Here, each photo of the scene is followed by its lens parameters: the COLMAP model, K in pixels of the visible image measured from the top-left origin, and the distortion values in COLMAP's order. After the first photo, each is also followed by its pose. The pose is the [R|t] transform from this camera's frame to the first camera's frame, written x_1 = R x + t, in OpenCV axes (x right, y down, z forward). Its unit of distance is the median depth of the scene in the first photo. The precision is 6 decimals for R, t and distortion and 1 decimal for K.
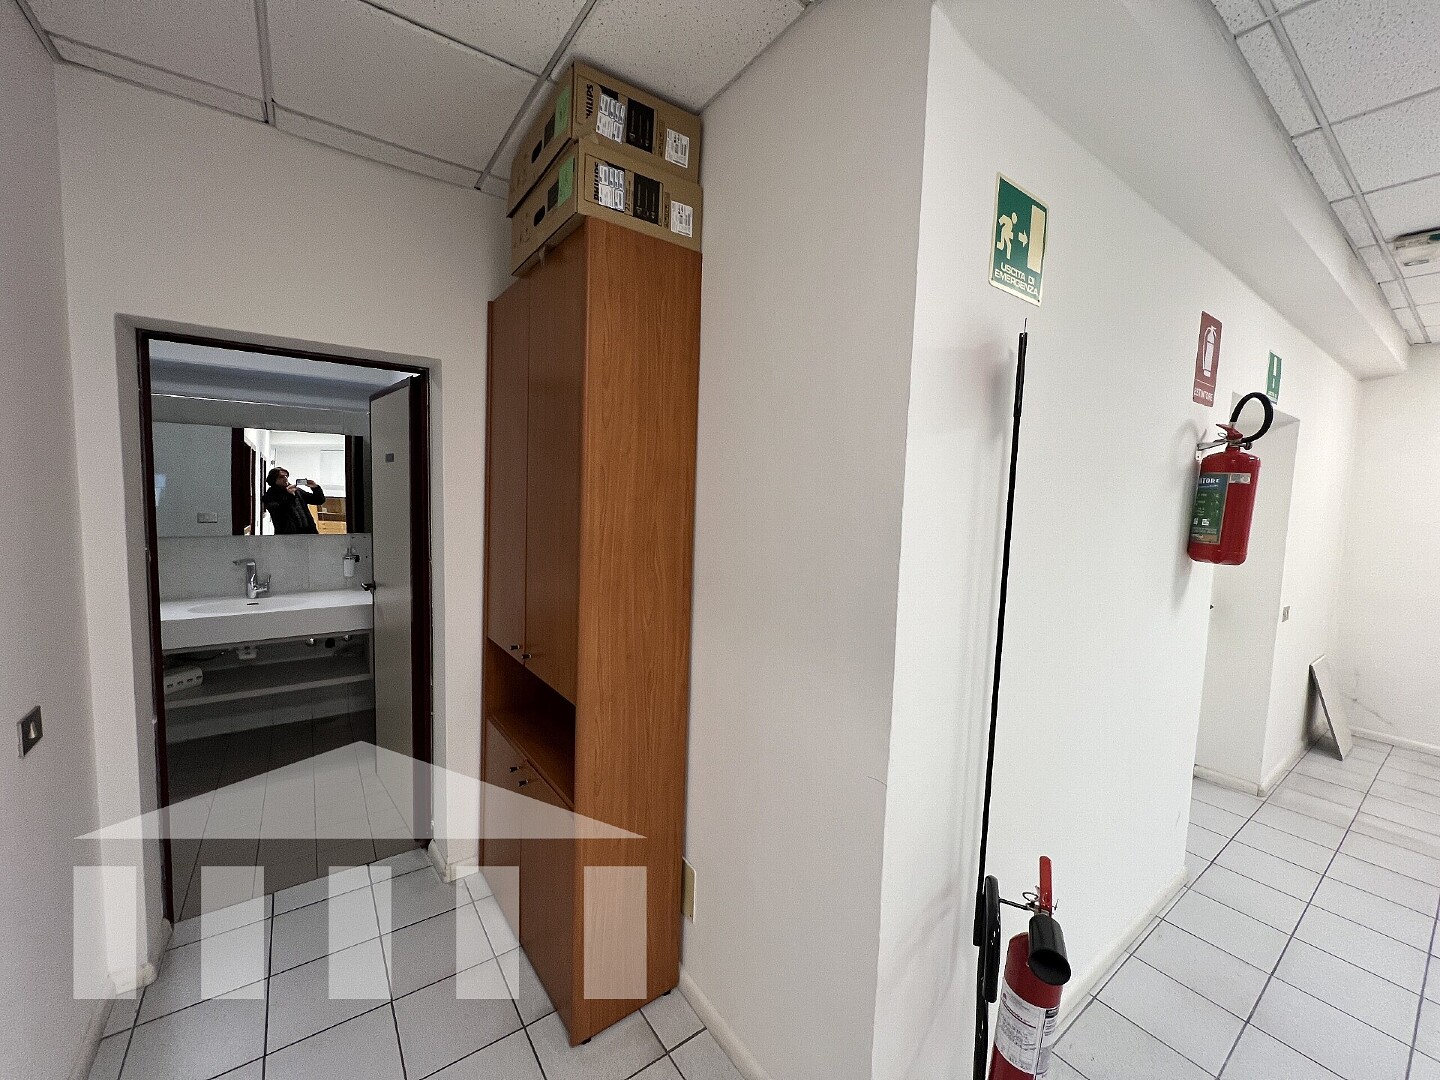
lens RADIAL K [[572.8, 0, 719.1], [0, 572.8, 534.6], [0, 0, 1]] dist [-0.001831, -0.000219]
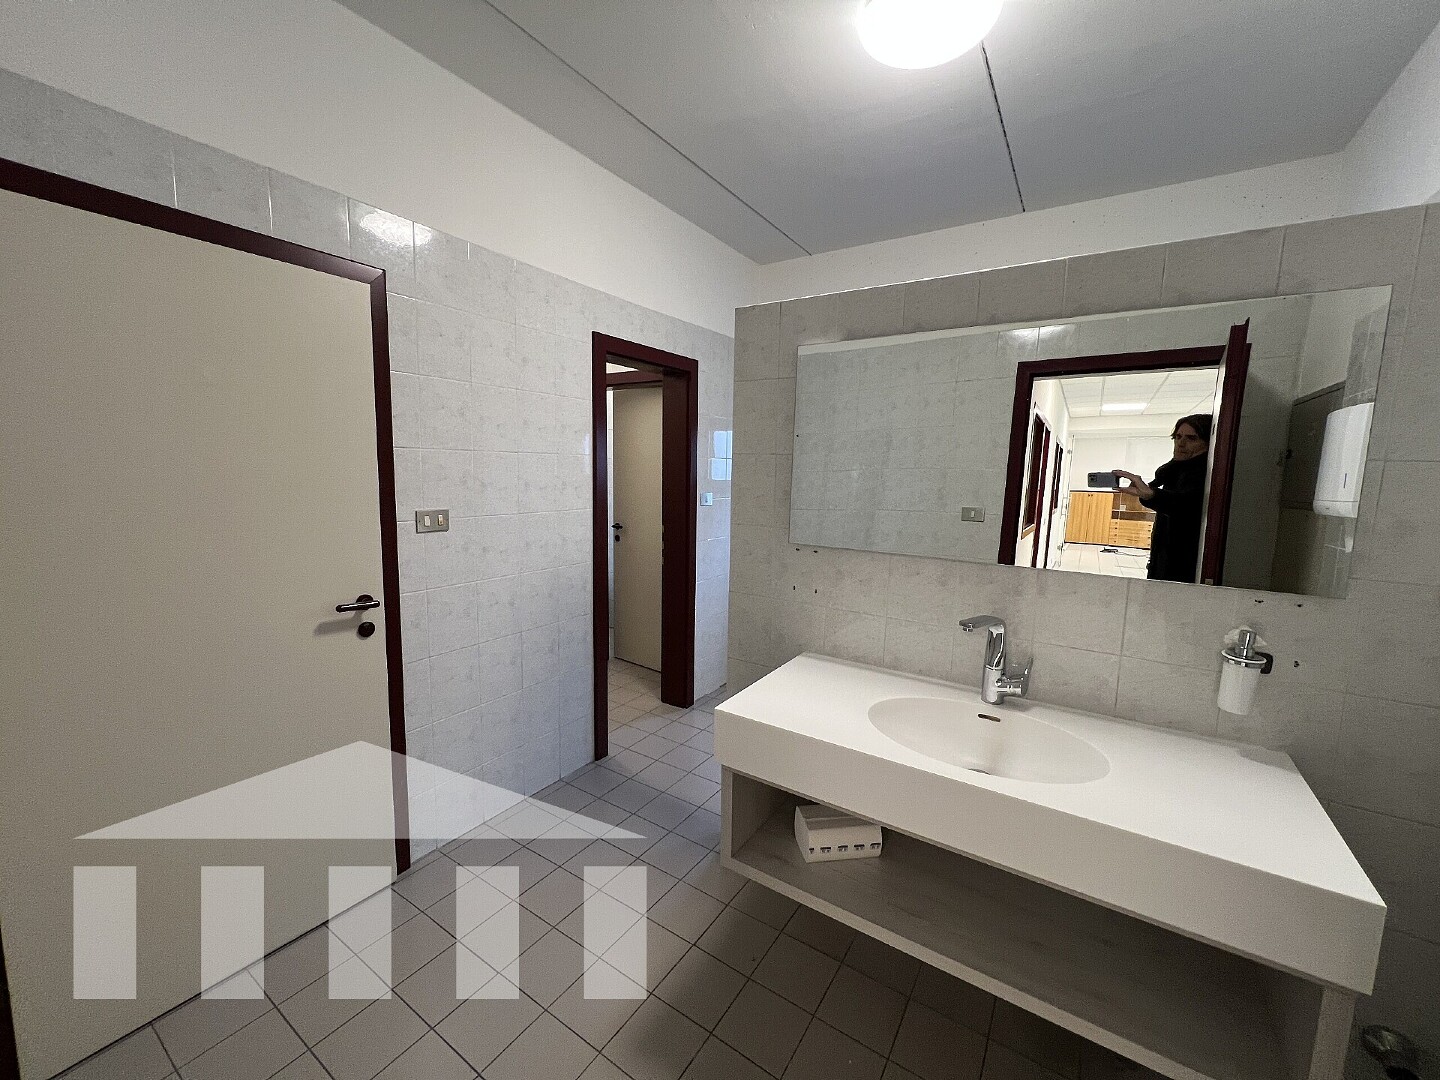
lens RADIAL K [[577.1, 0, 716.2], [0, 577.1, 537.0], [0, 0, 1]] dist [-0.002315, -0.000277]
pose [[0.357580, 0.091431, -0.929396, -0.494214], [-0.085593, 0.994216, 0.064876, -0.030841], [0.929952, 0.056352, 0.363338, 0.641098]]
